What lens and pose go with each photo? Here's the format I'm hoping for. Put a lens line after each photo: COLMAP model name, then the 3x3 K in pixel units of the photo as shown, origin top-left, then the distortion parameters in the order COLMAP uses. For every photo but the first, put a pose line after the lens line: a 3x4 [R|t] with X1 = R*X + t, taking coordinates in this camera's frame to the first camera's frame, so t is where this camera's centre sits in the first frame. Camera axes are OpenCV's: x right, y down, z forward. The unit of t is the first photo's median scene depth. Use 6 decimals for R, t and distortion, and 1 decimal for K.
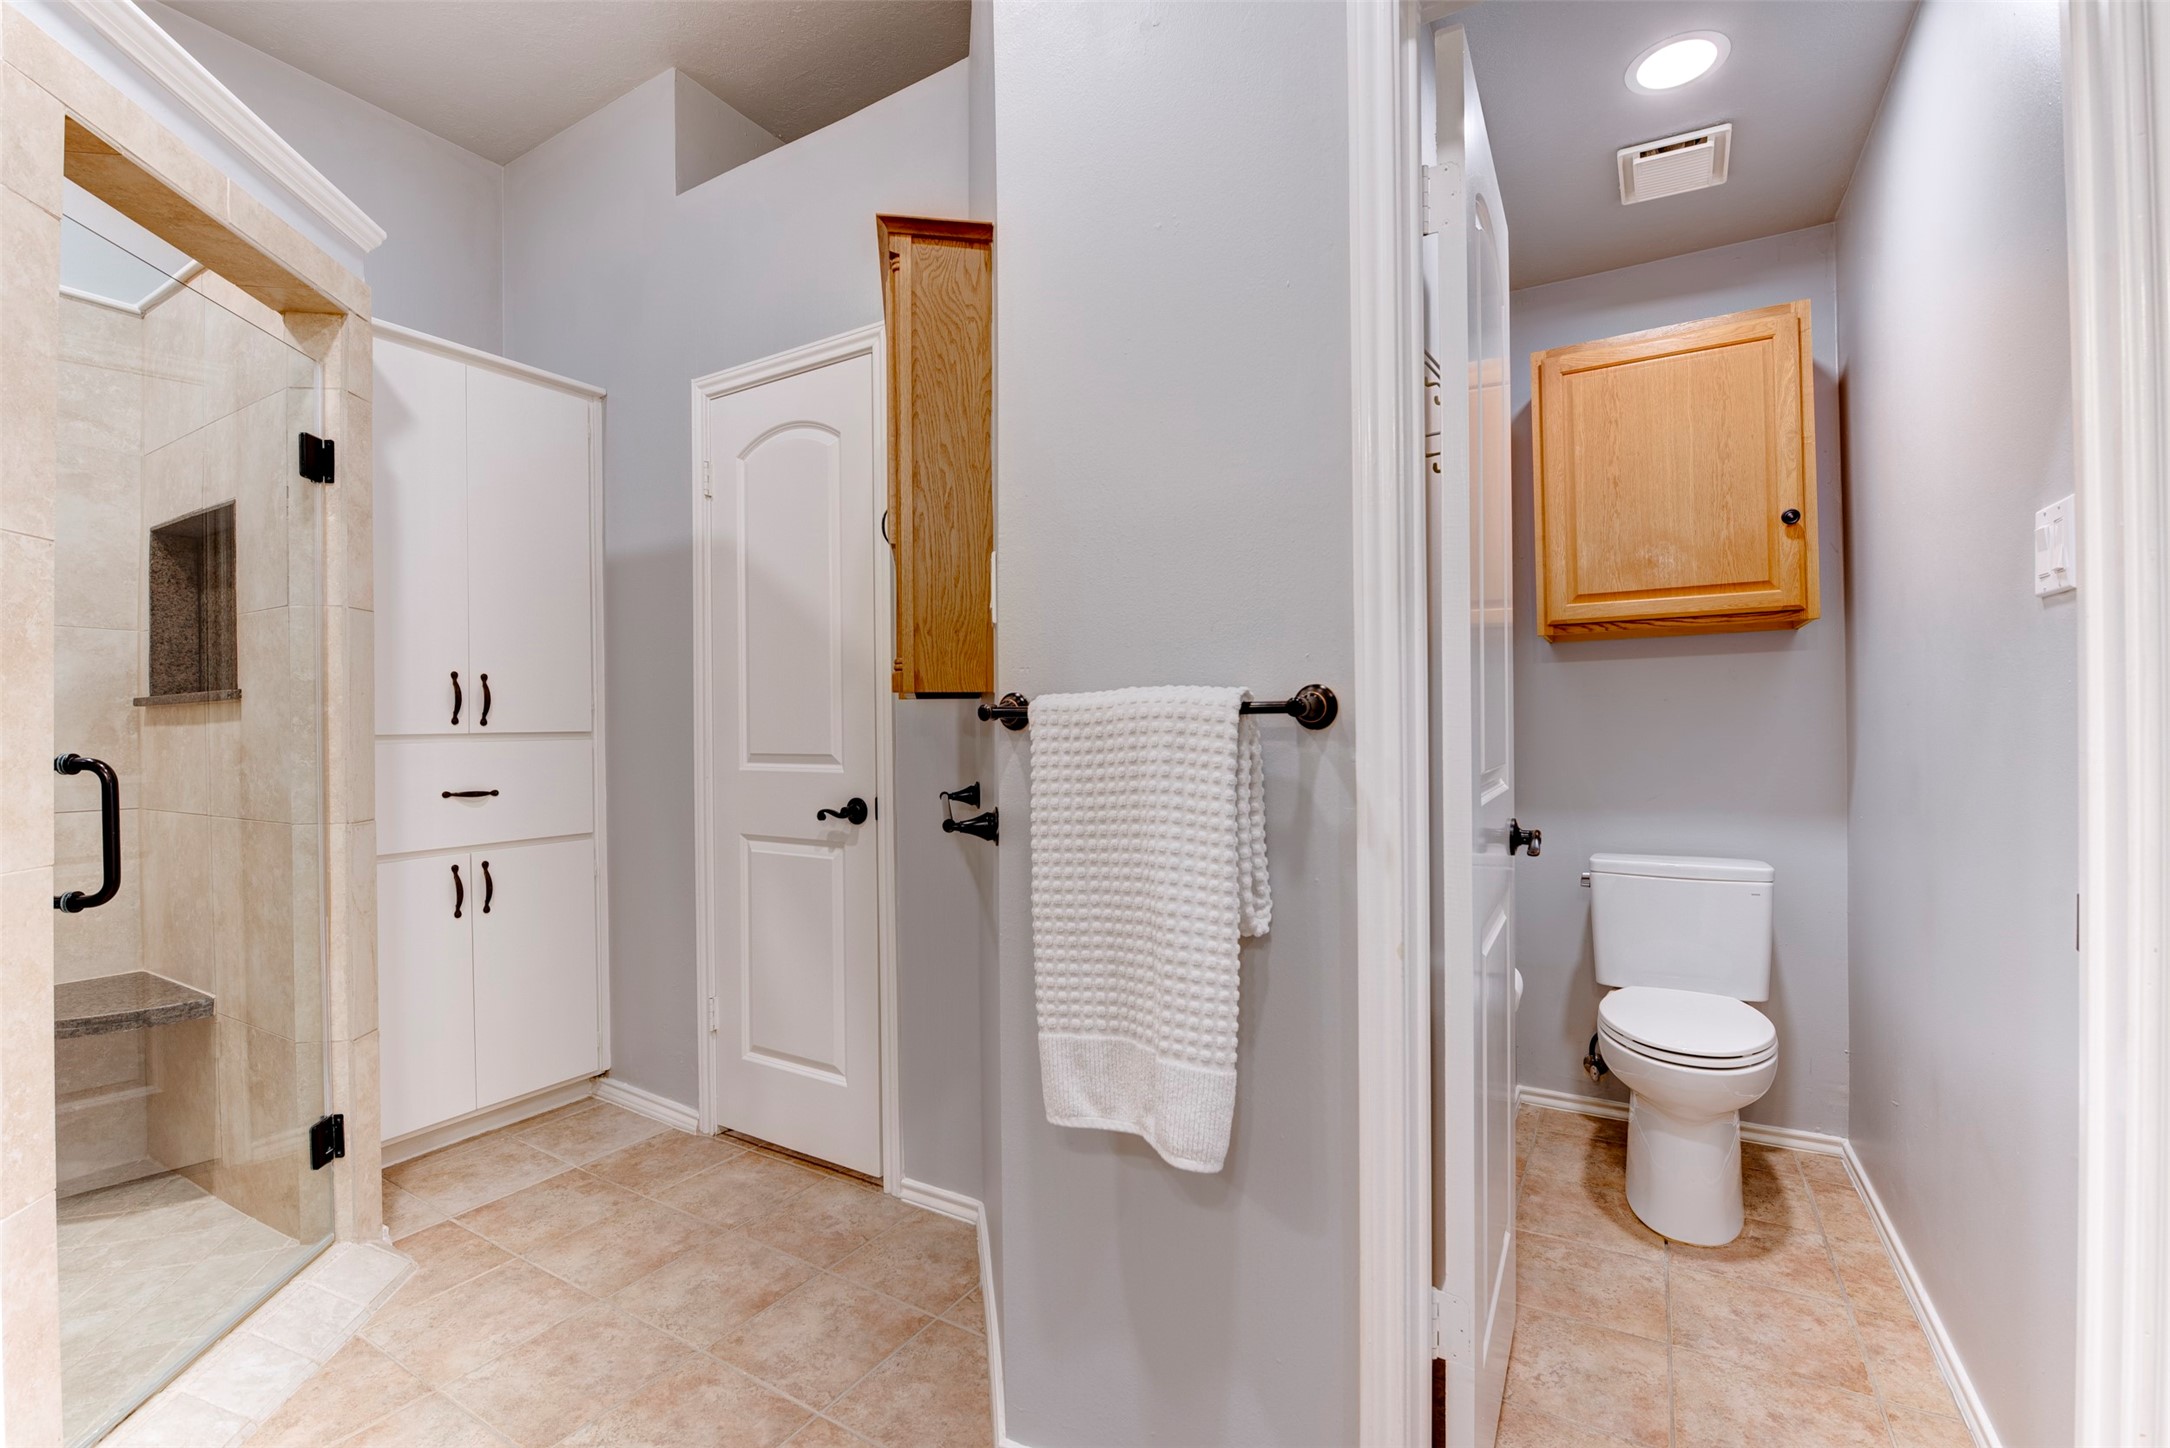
lens RADIAL K [[947.4, 0, 1076.2], [0, 947.4, 726.3], [0, 0, 1]] dist [-0.004503, -0.000421]
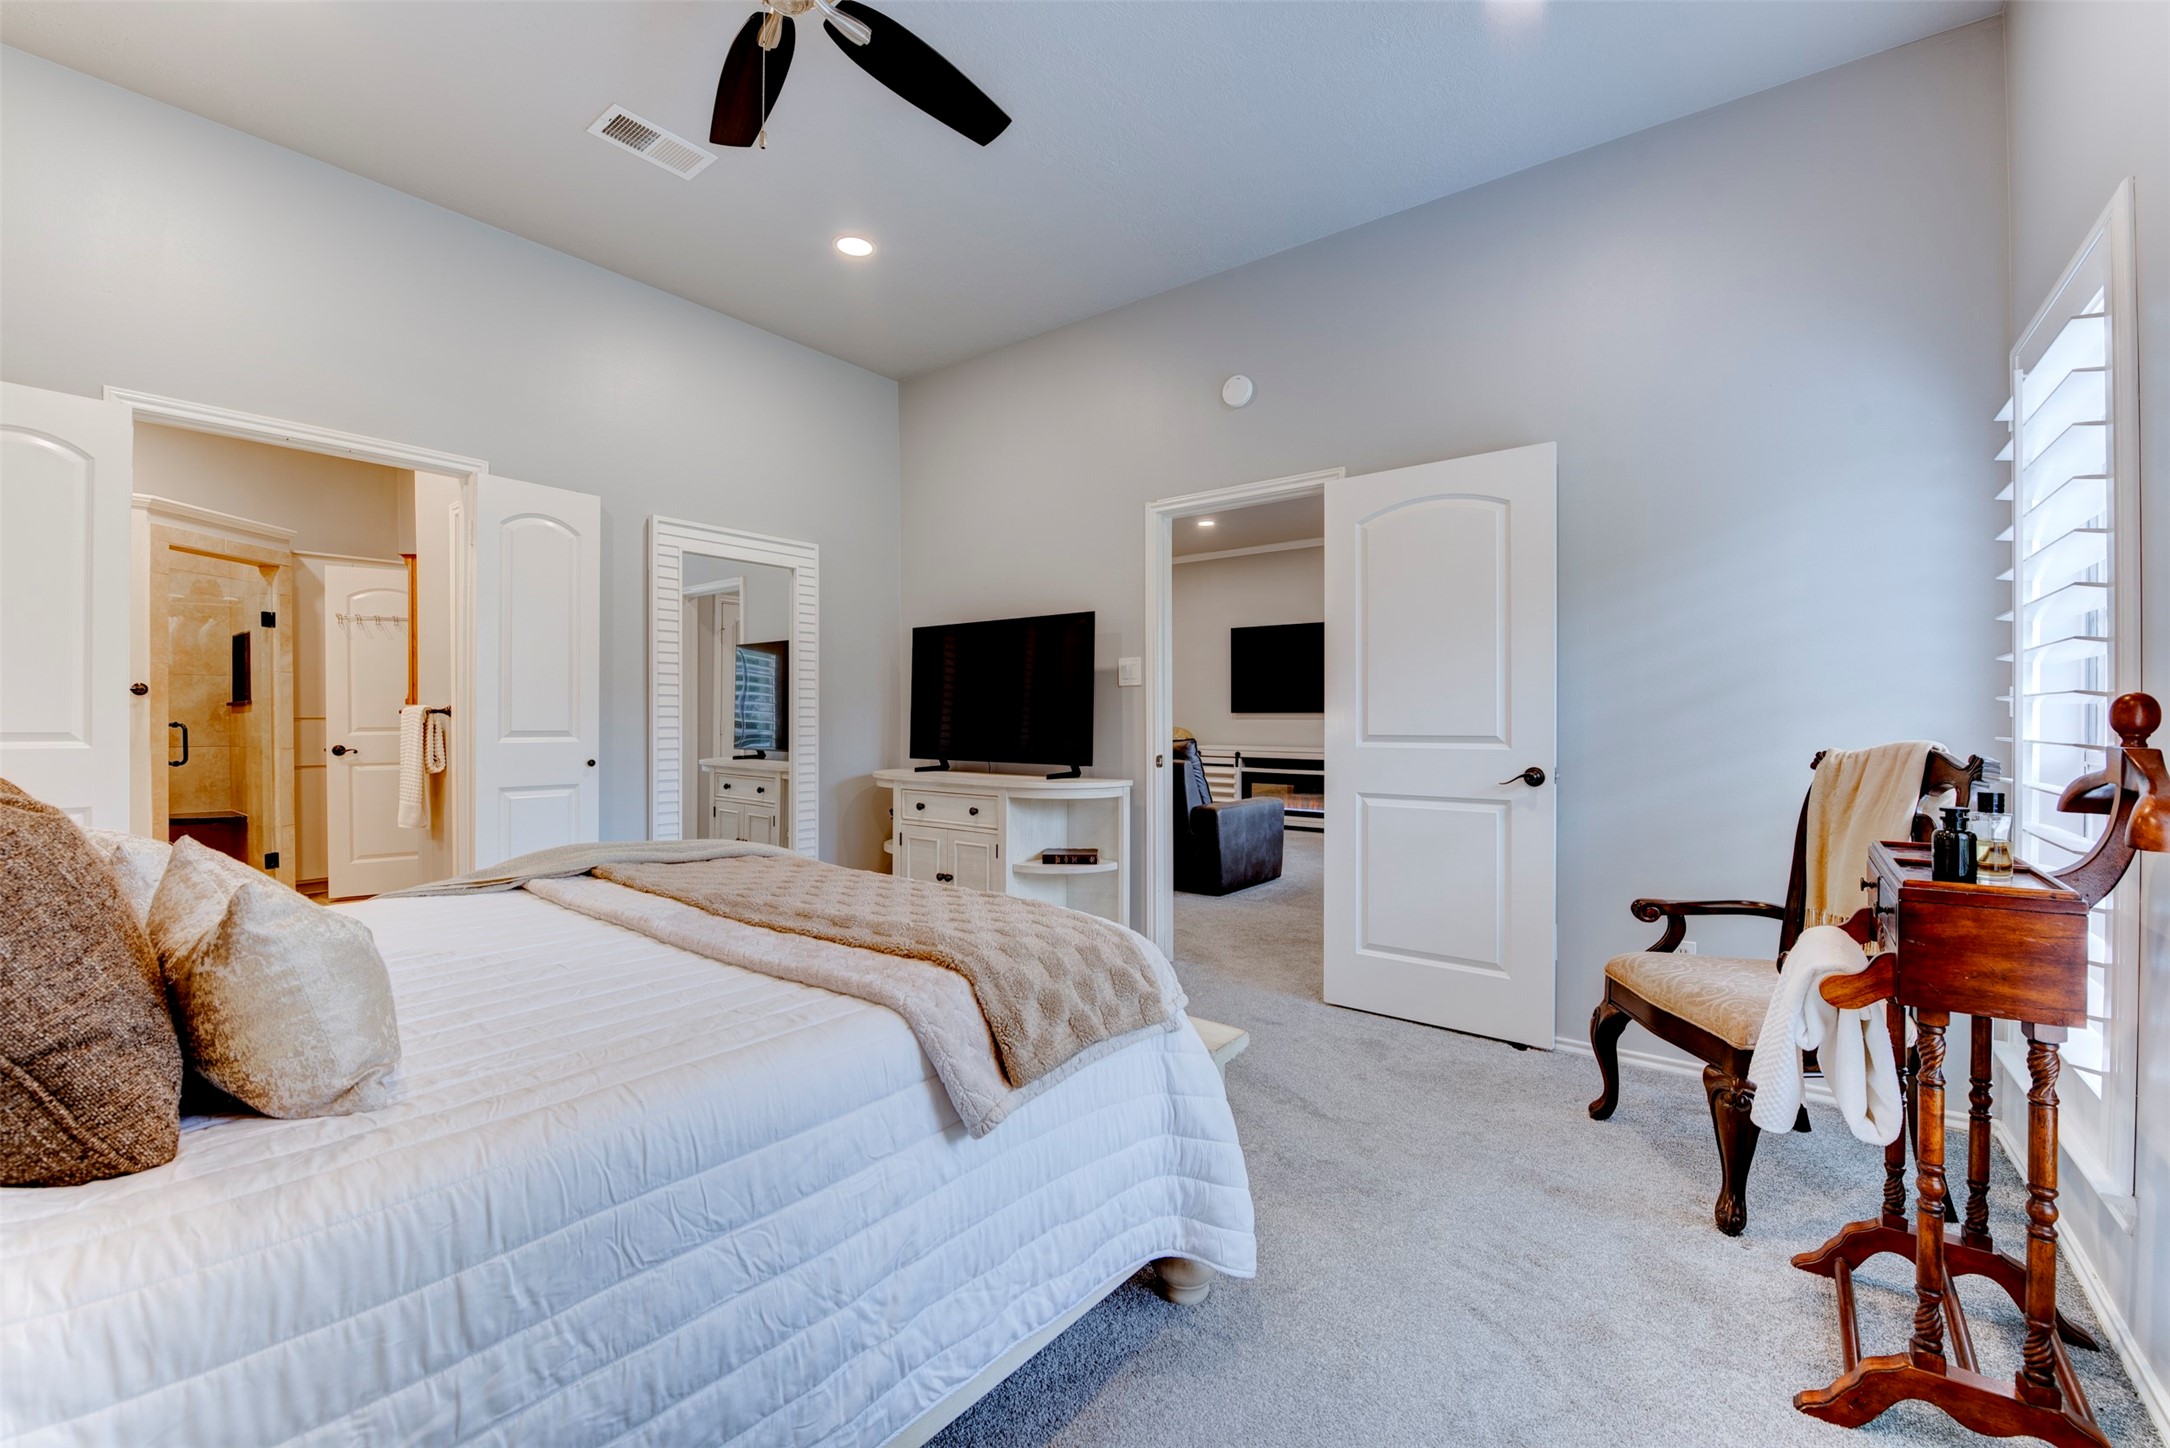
lens RADIAL K [[891.8, 0, 1091.1], [0, 891.8, 714.4], [0, 0, 1]] dist [-0.018324, -0.001448]
pose [[0.993579, 0.009713, -0.112726, 1.930353], [-0.009434, 0.999951, 0.003007, -0.028654], [0.112750, -0.001924, 0.993622, -1.323938]]
